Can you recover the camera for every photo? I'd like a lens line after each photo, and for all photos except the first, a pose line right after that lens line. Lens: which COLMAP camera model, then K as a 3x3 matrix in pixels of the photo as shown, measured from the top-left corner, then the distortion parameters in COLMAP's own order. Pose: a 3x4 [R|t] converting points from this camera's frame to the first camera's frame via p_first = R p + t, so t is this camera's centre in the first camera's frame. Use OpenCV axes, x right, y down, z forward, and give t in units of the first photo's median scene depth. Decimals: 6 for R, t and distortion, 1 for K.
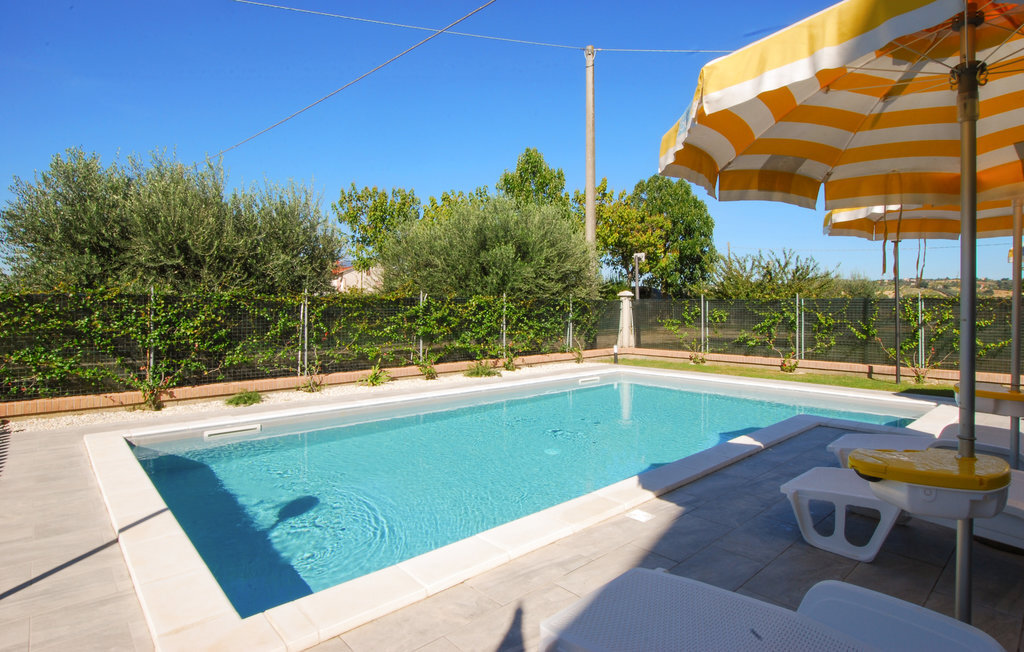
lens RADIAL K [[559.3, 0, 467.3], [0, 559.3, 304.7], [0, 0, 1]] dist [-0.039073, 0.000242]
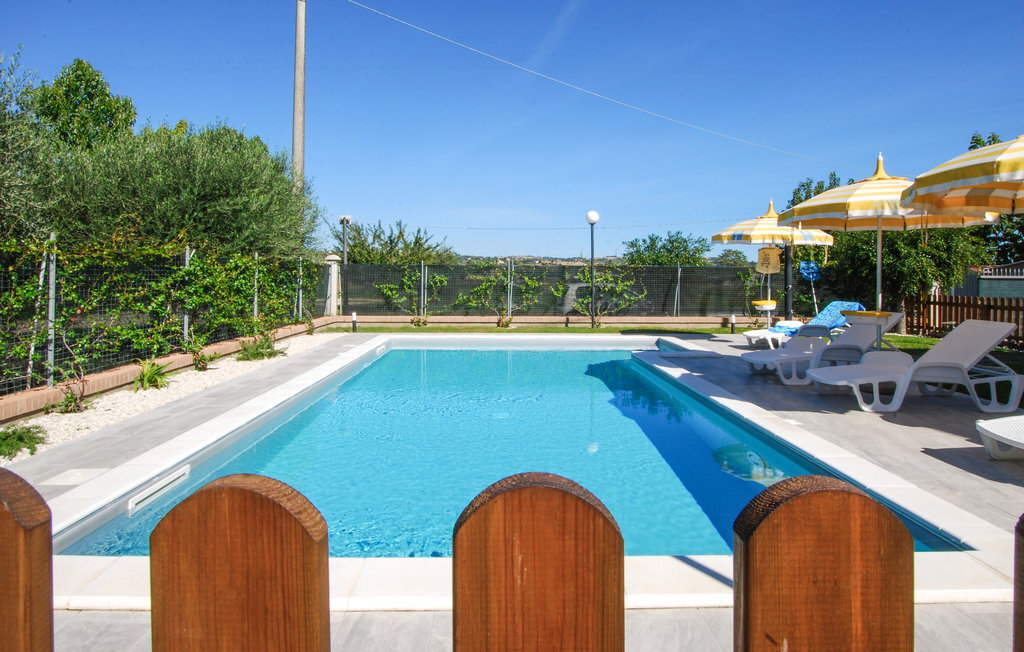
lens RADIAL K [[571.4, 0, 533.1], [0, 571.4, 272.0], [0, 0, 1]] dist [-0.017411, -0.000299]
pose [[0.619472, 0.005997, 0.784996, -0.294630], [-0.004636, 0.999981, -0.003981, 0.007337], [-0.785005, -0.001173, 0.619488, 0.168019]]
